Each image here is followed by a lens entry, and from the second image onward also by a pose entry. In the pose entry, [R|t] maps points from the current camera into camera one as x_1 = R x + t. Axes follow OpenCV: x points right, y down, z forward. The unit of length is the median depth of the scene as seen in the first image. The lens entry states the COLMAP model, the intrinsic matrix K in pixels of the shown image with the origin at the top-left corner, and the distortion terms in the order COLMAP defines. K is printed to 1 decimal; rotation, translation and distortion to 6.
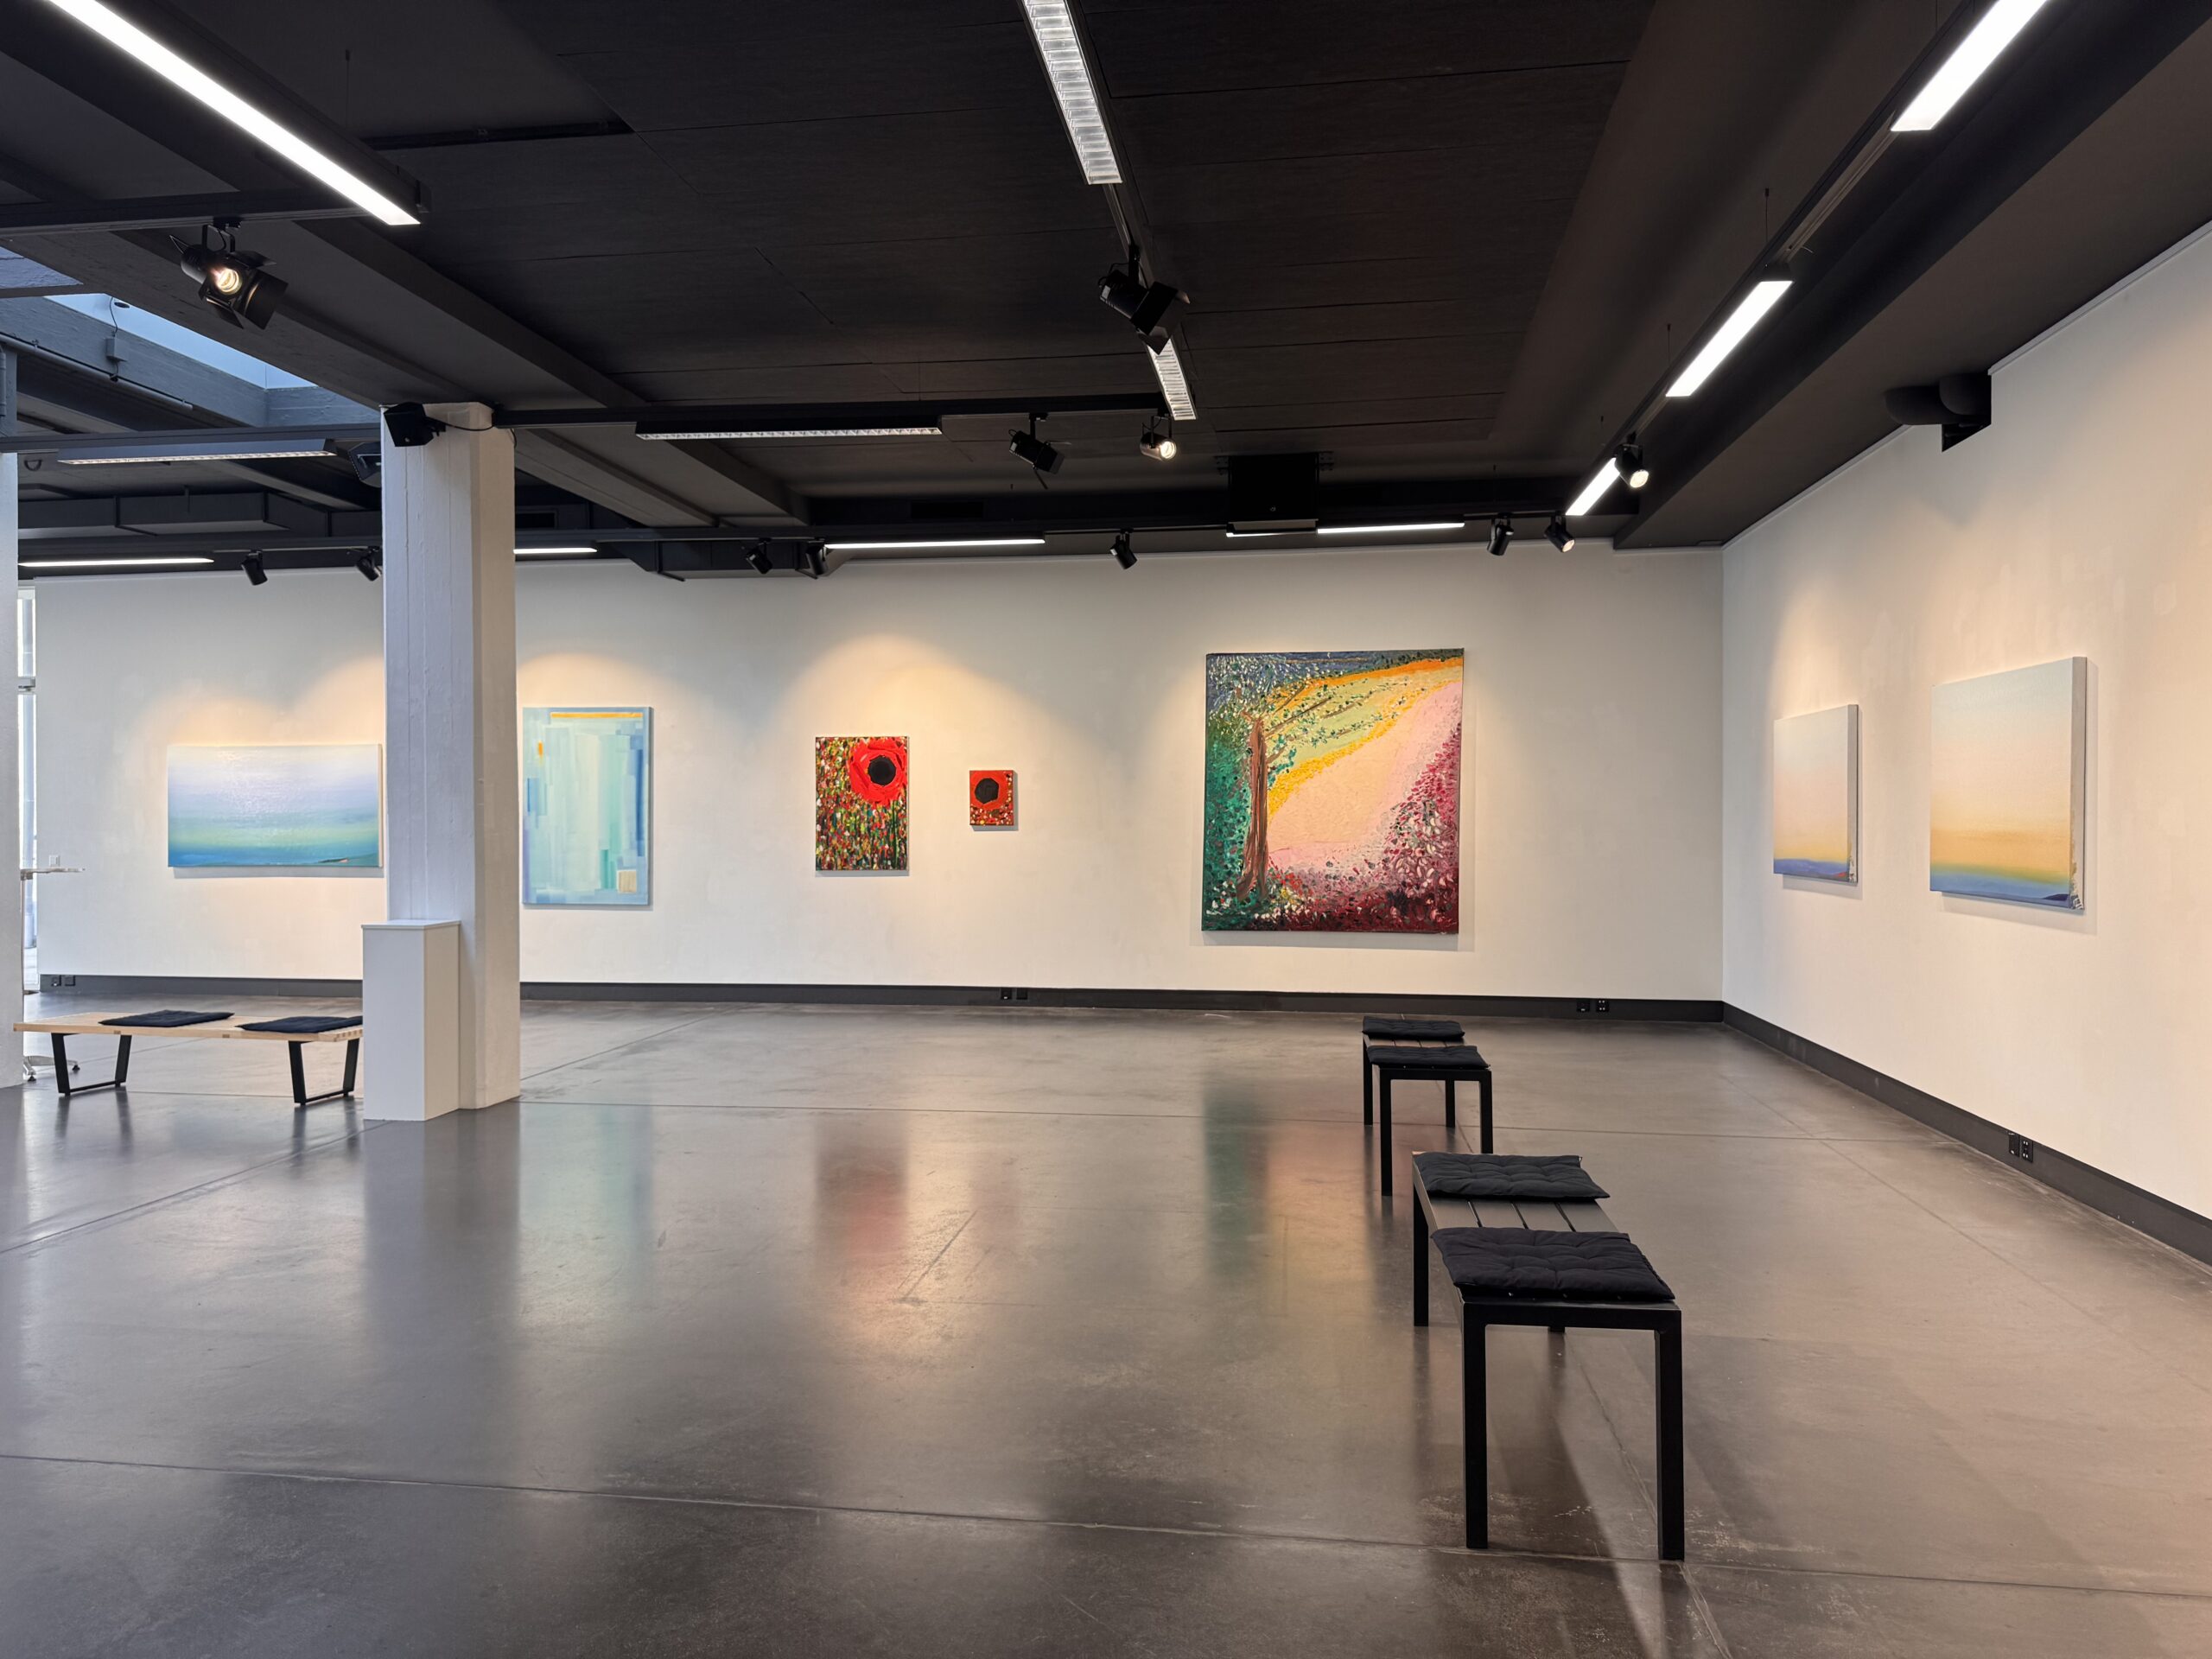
lens RADIAL K [[1543.9, 0, 1105.0], [0, 1543.9, 830.8], [0, 0, 1]] dist [0.078553, -0.113745]
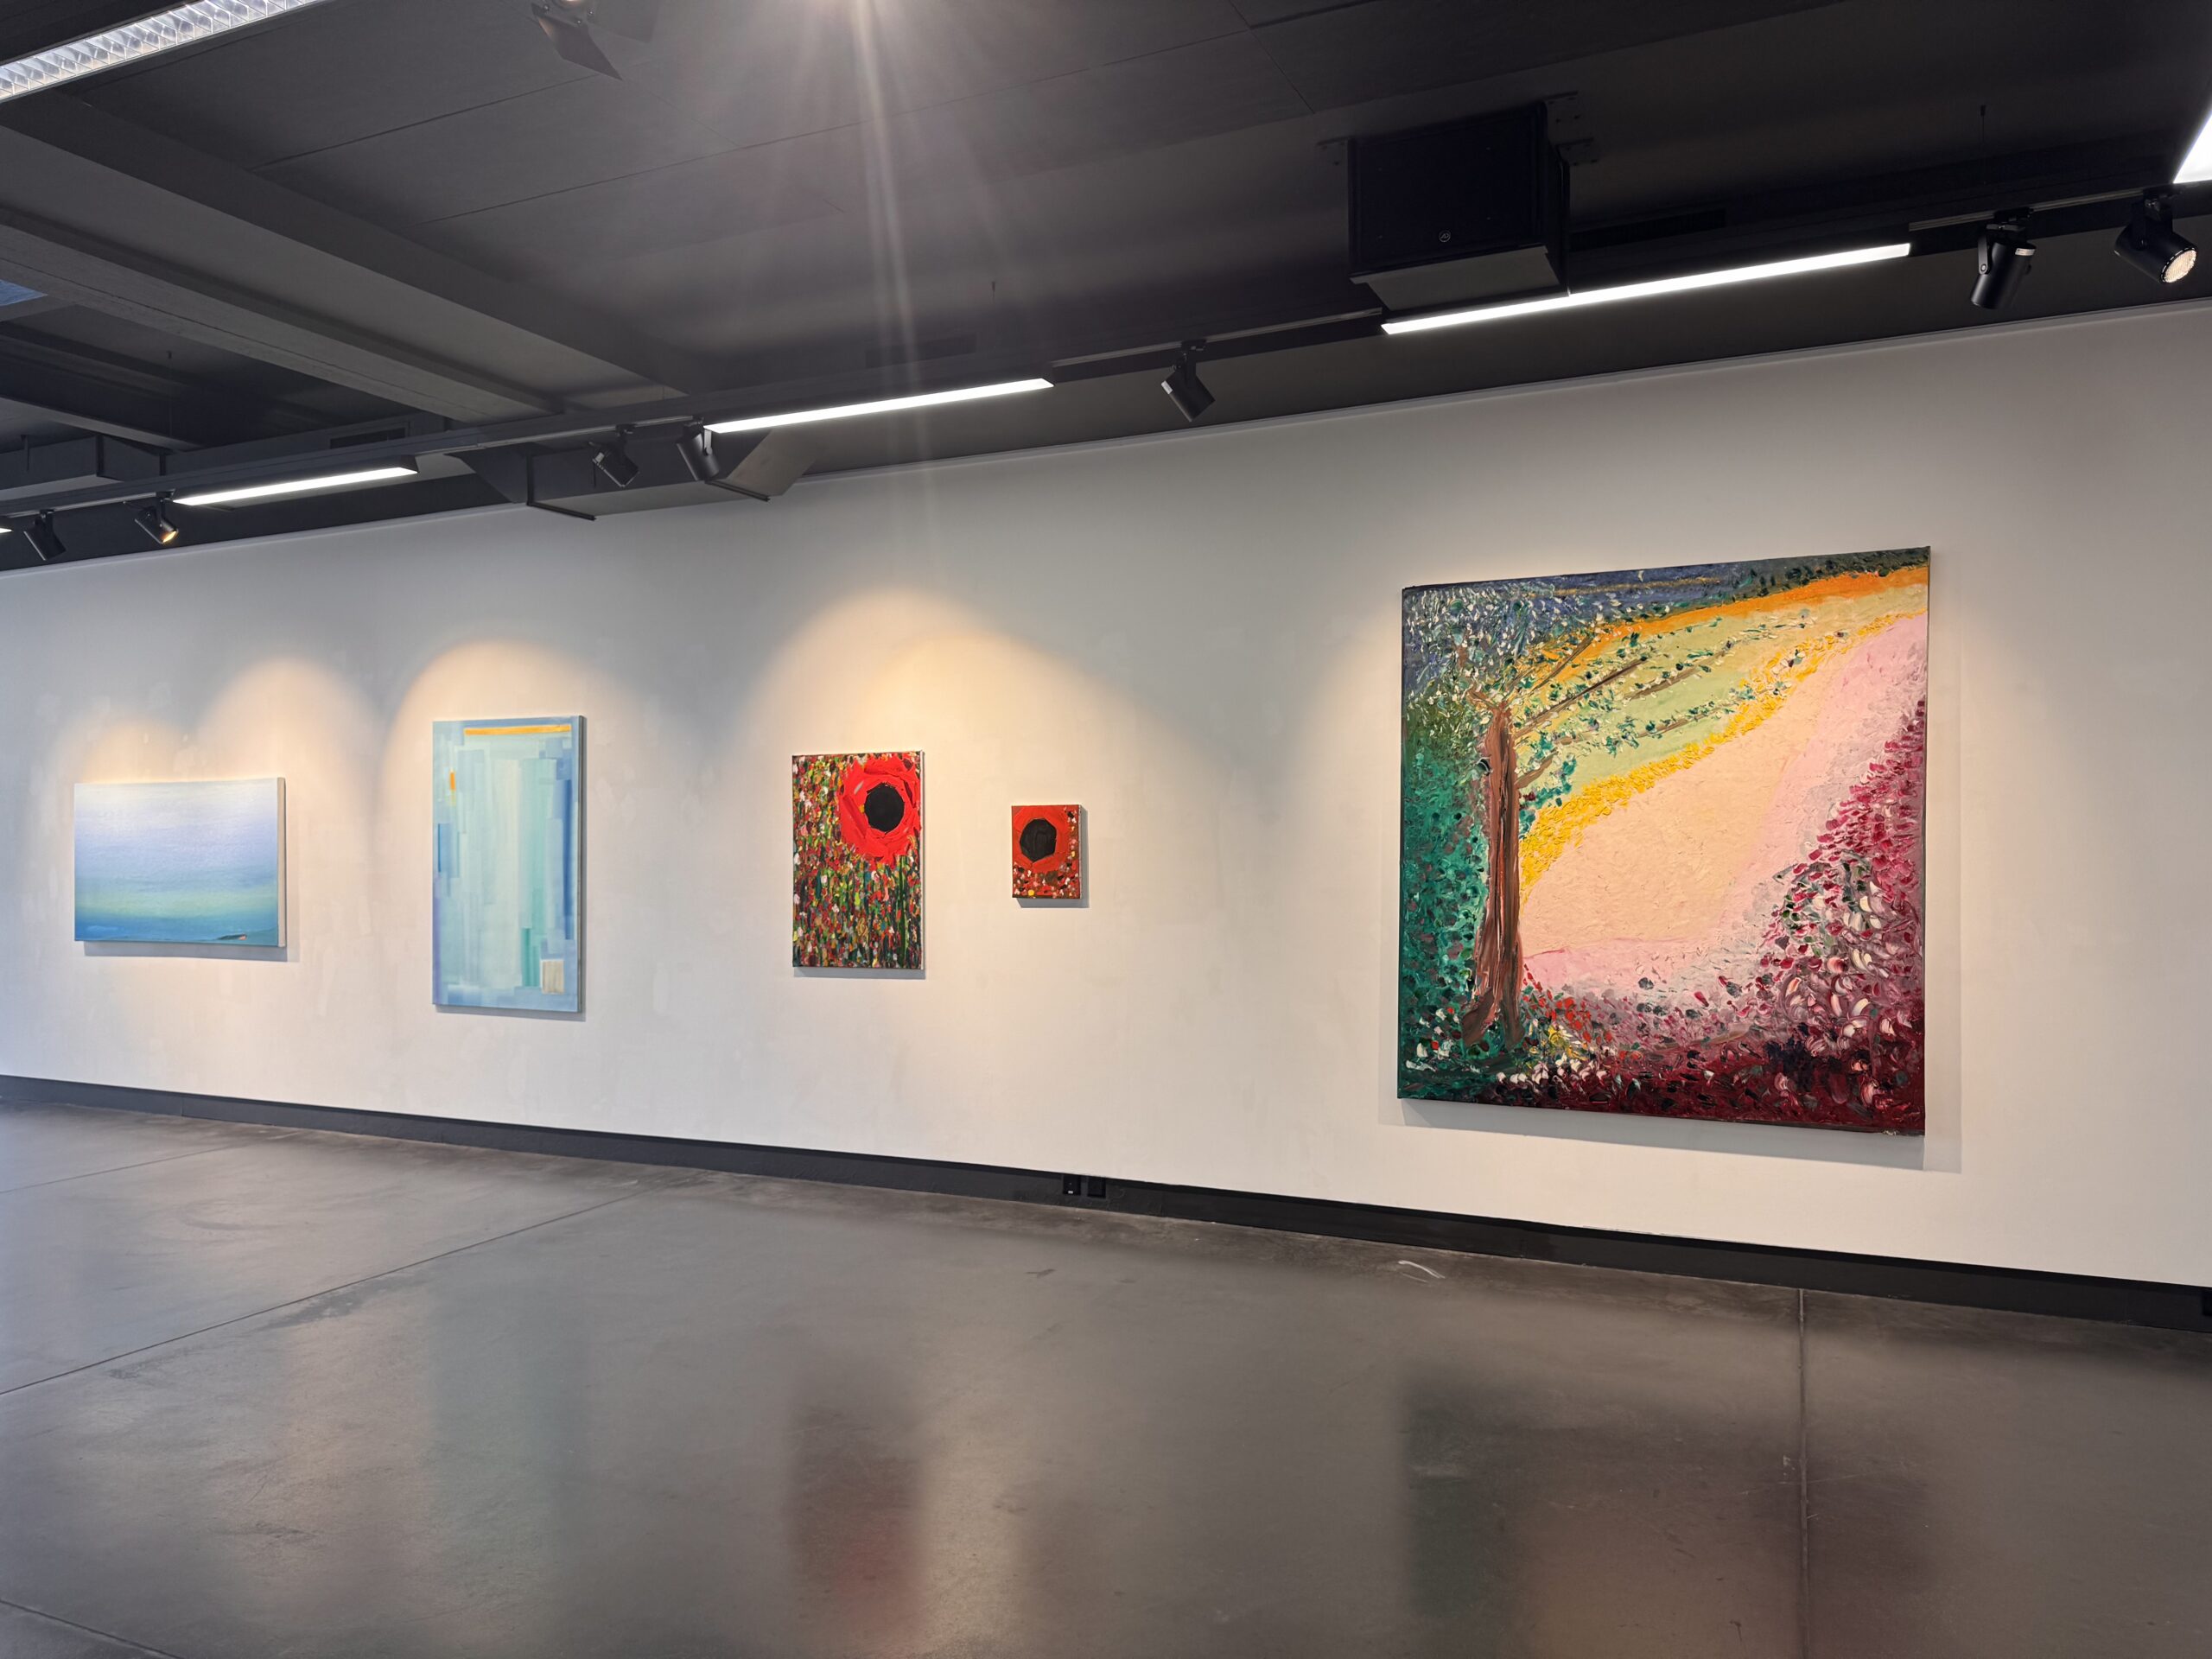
lens RADIAL K [[1543.9, 0, 1106.4], [0, 1543.9, 822.9], [0, 0, 1]] dist [0.078553, -0.113745]
pose [[0.958684, -0.007400, -0.284378, 0.121935], [0.003134, 0.999876, -0.015450, -0.024233], [0.284457, 0.013921, 0.958588, 0.456498]]
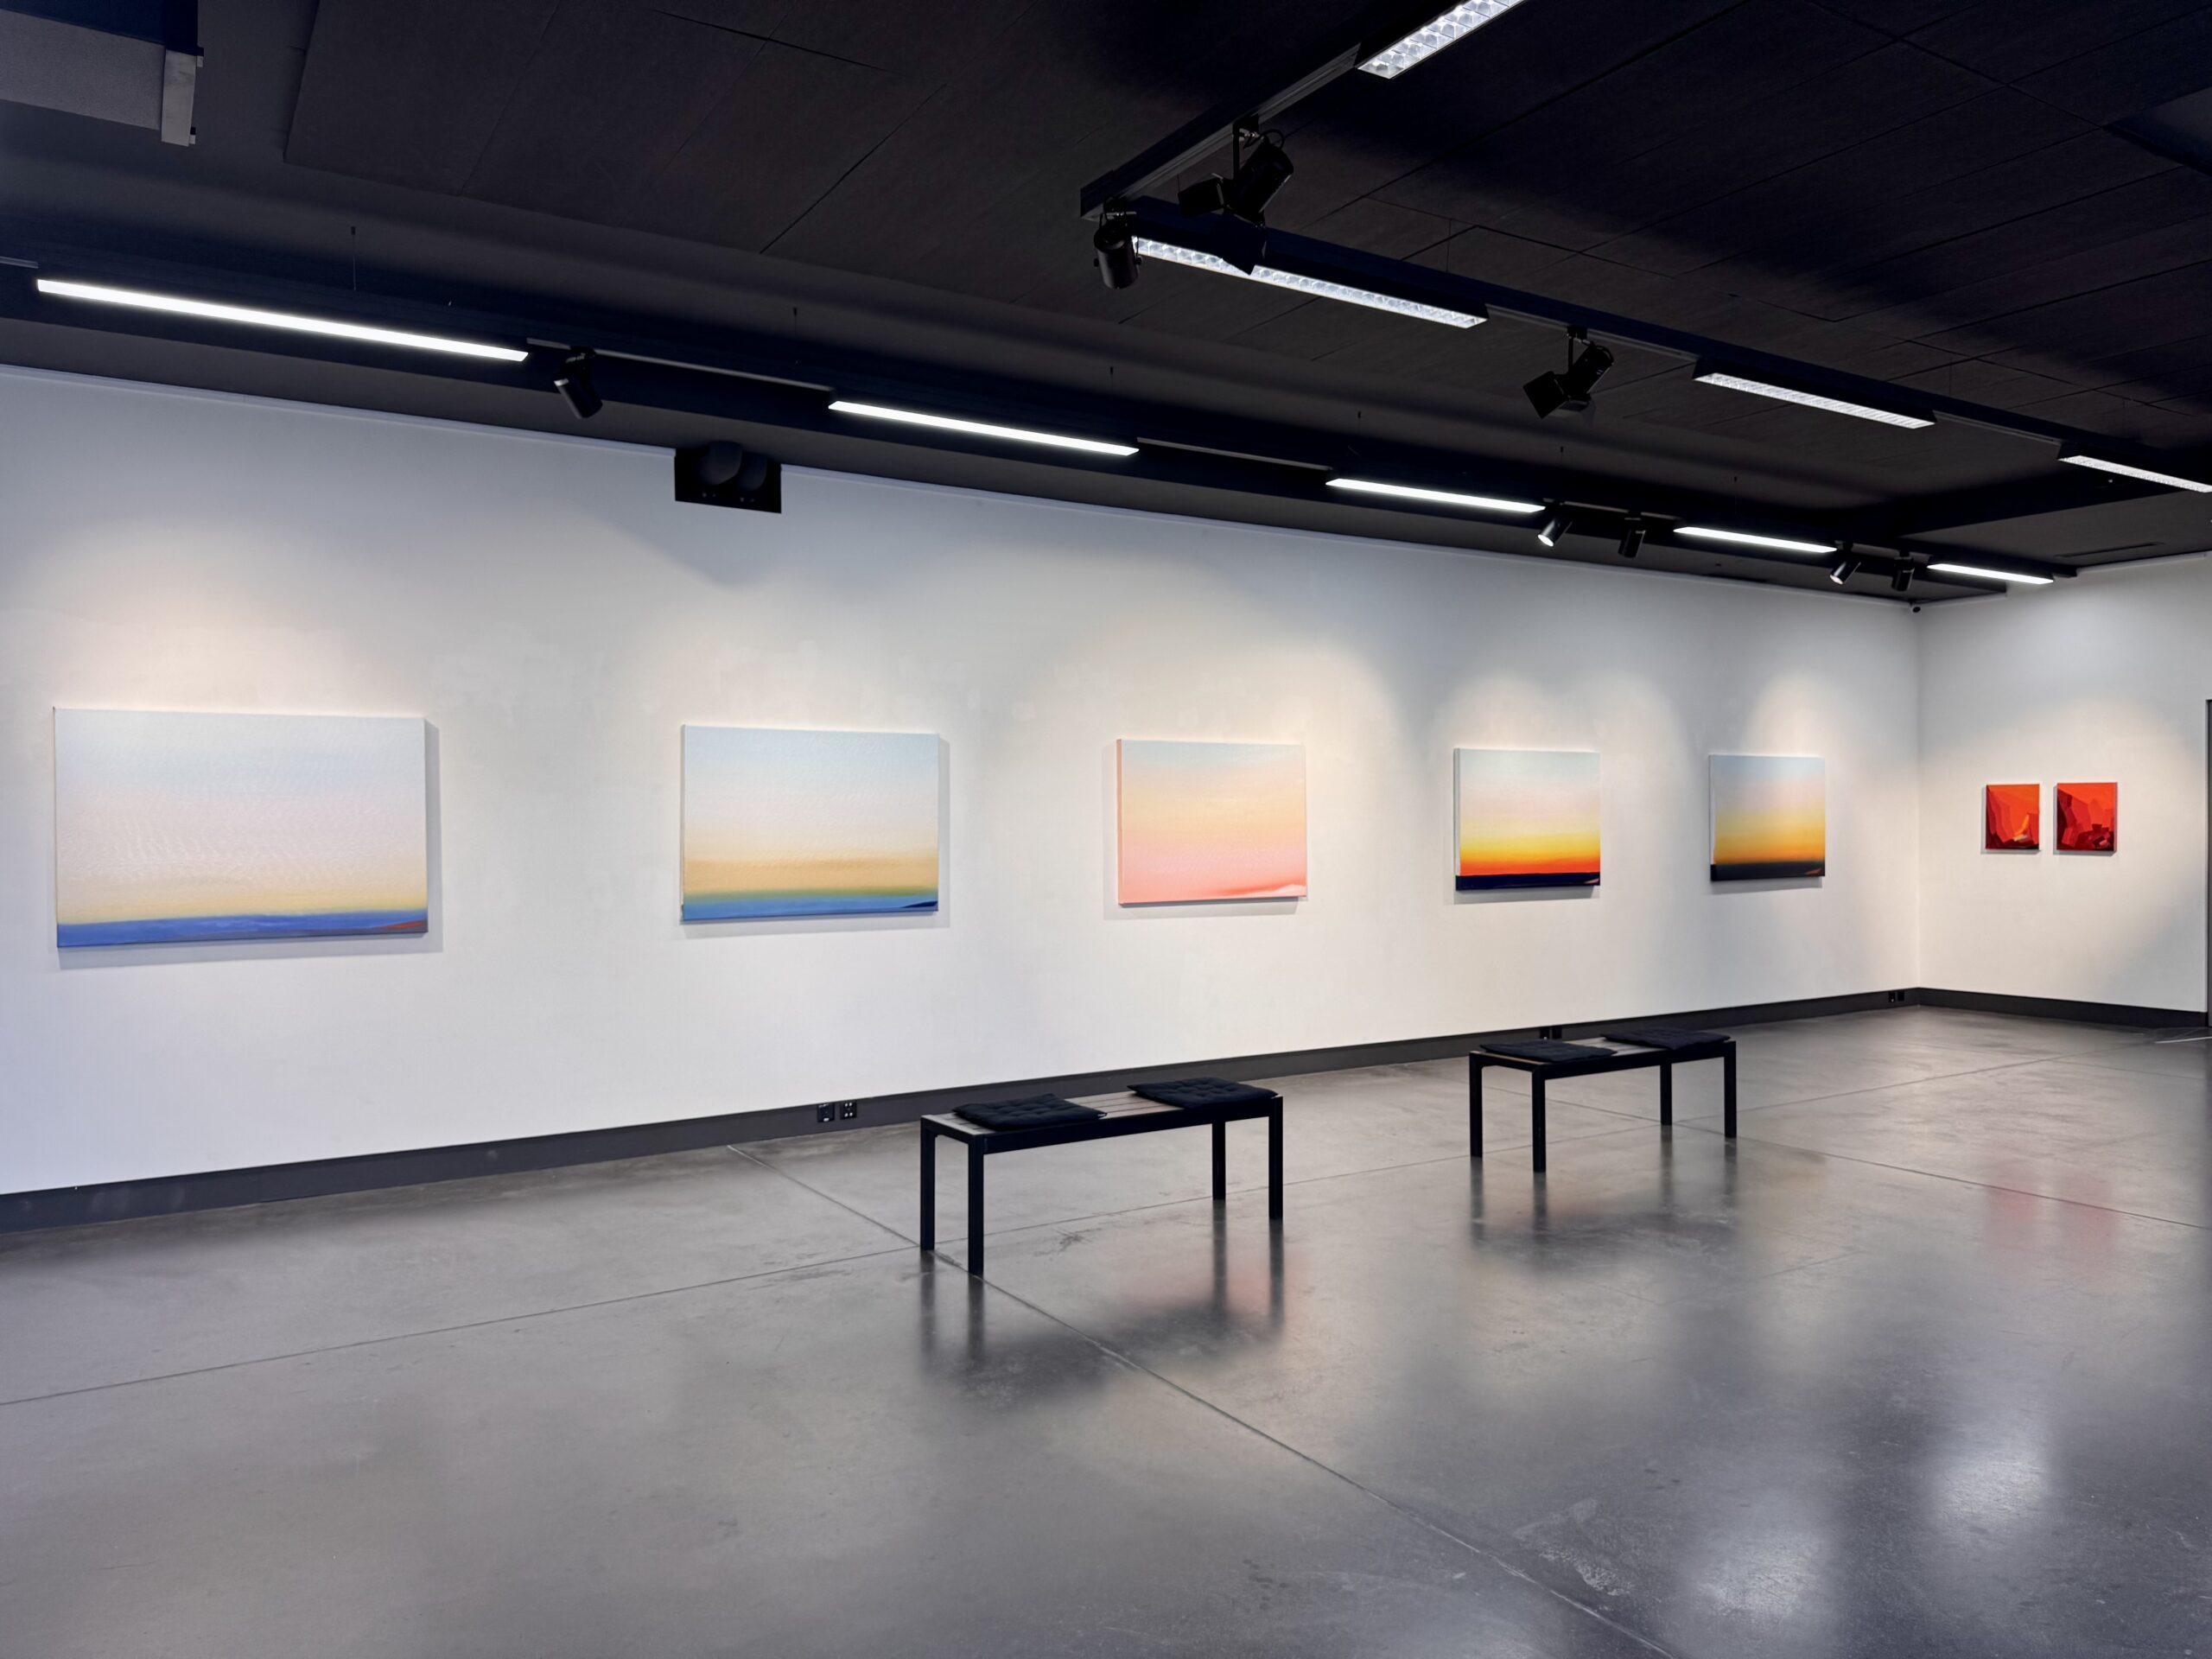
lens RADIAL K [[1543.9, 0, 1111.0], [0, 1543.9, 822.6], [0, 0, 1]] dist [0.078553, -0.113745]
pose [[-0.648423, 0.000728, 0.761280, -0.282981], [0.009997, 0.999921, 0.007559, -0.020312], [-0.761214, 0.012512, -0.648380, 0.927865]]
